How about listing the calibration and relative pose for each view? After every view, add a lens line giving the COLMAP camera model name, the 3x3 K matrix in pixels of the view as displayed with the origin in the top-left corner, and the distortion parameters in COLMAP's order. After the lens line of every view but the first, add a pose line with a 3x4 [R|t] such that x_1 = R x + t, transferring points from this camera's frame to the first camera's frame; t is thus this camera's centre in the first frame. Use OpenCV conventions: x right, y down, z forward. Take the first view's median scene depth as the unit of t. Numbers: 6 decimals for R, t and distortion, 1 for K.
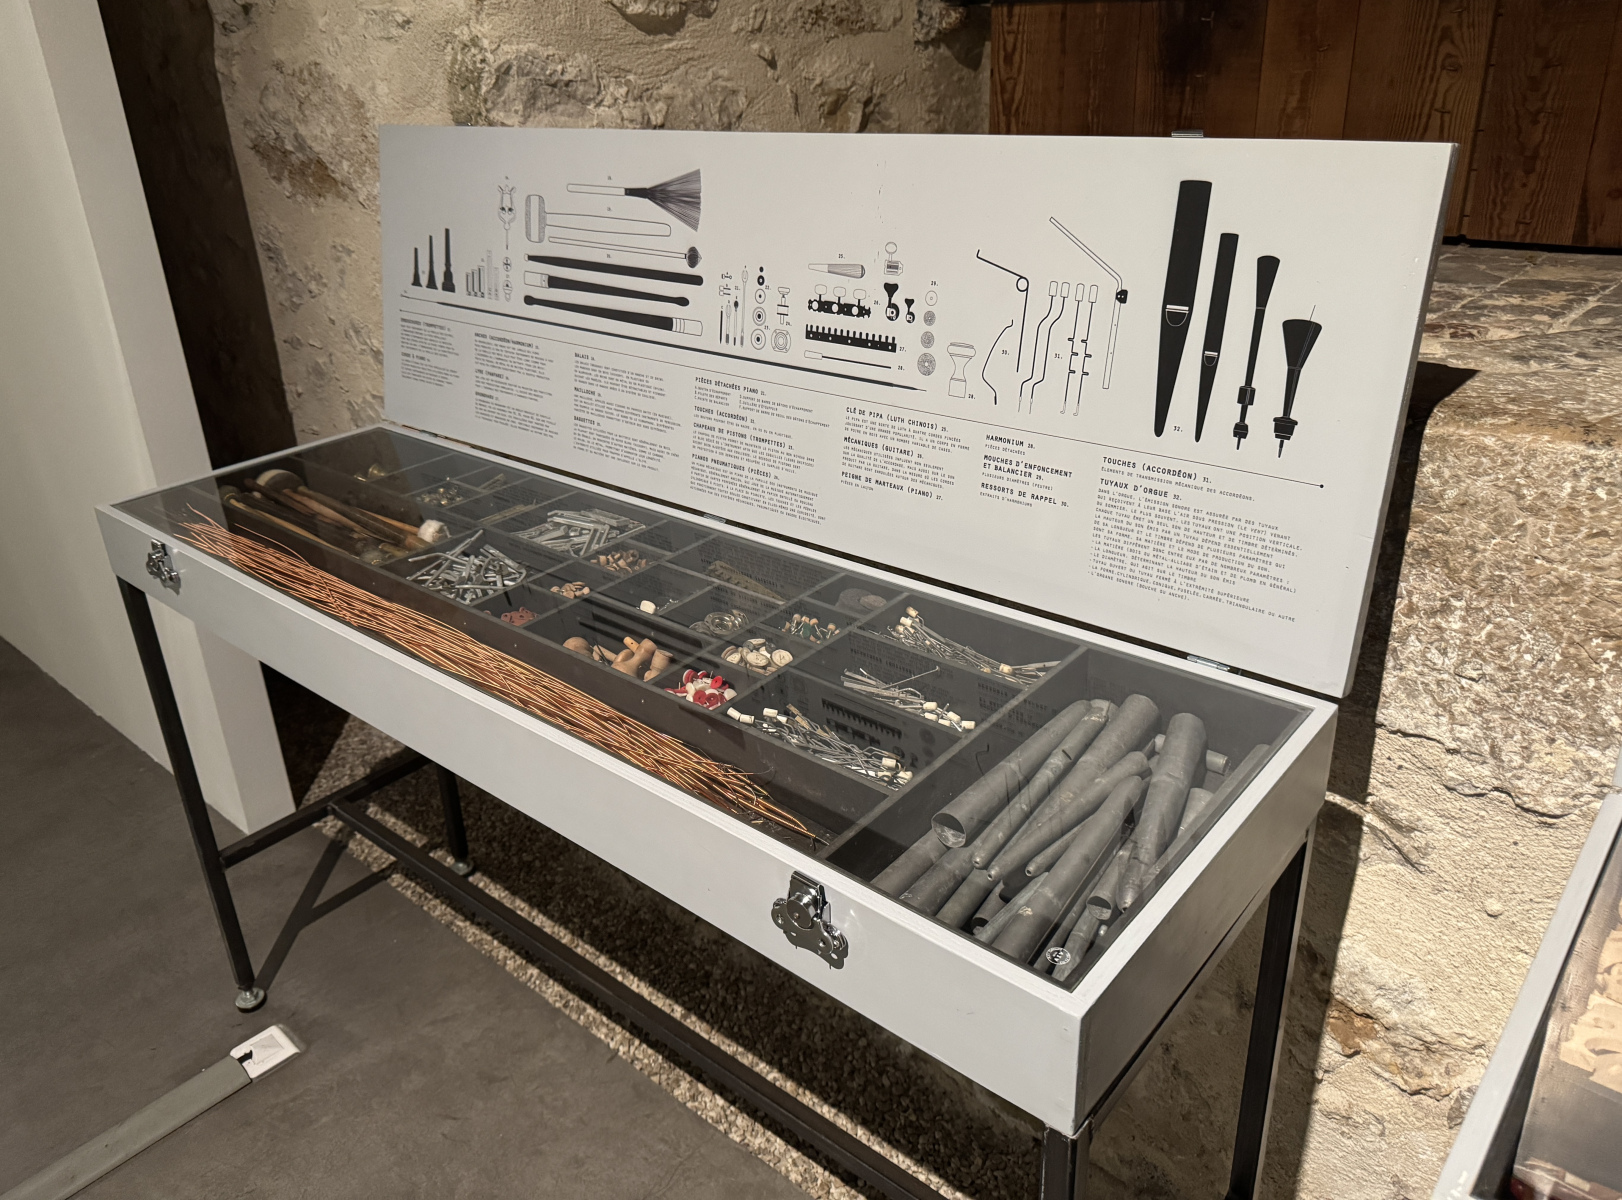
lens RADIAL K [[1208.7, 0, 796.4], [0, 1208.7, 565.0], [0, 0, 1]] dist [0.002781, -0.007602]
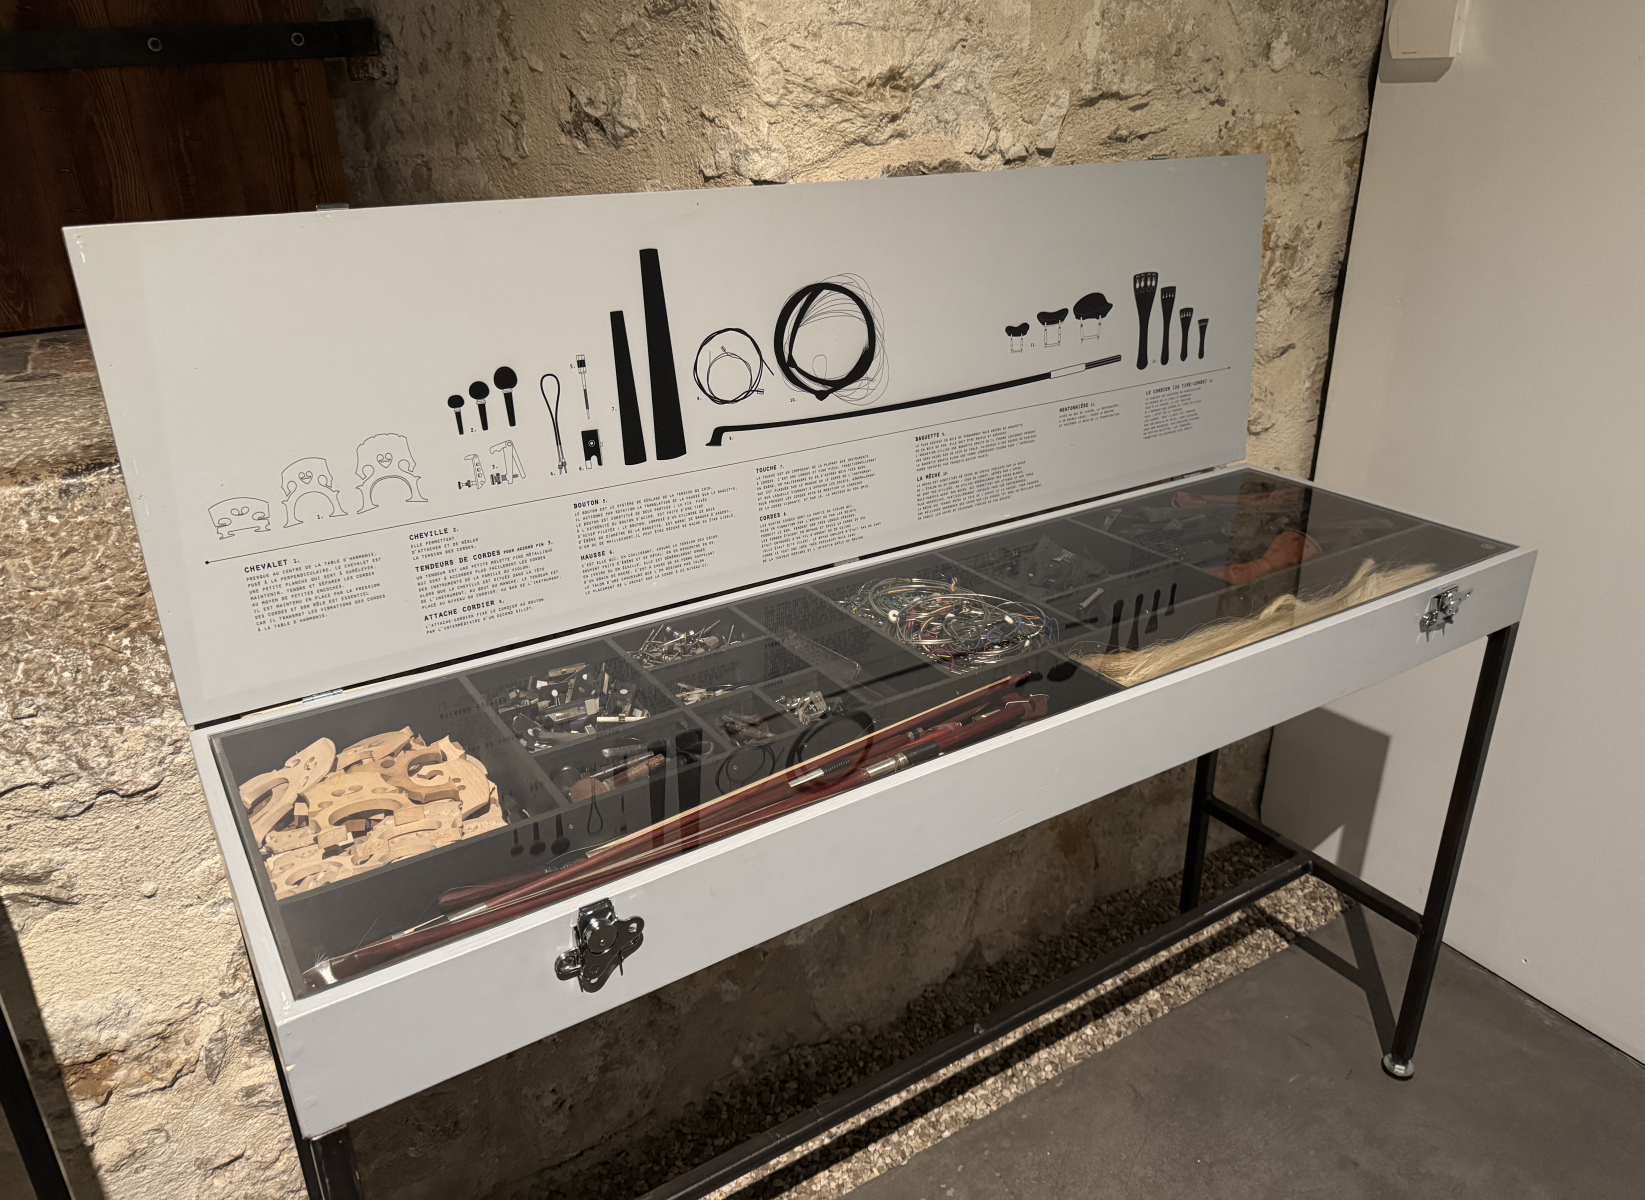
lens RADIAL K [[1180.8, 0, 823.5], [0, 1180.8, 599.2], [0, 0, 1]] dist [-0.007572, -0.007247]
pose [[0.280024, -0.345738, 0.895574, -0.155582], [0.385958, 0.894725, 0.224730, 0.038011], [-0.878990, 0.282724, 0.383985, -0.067873]]
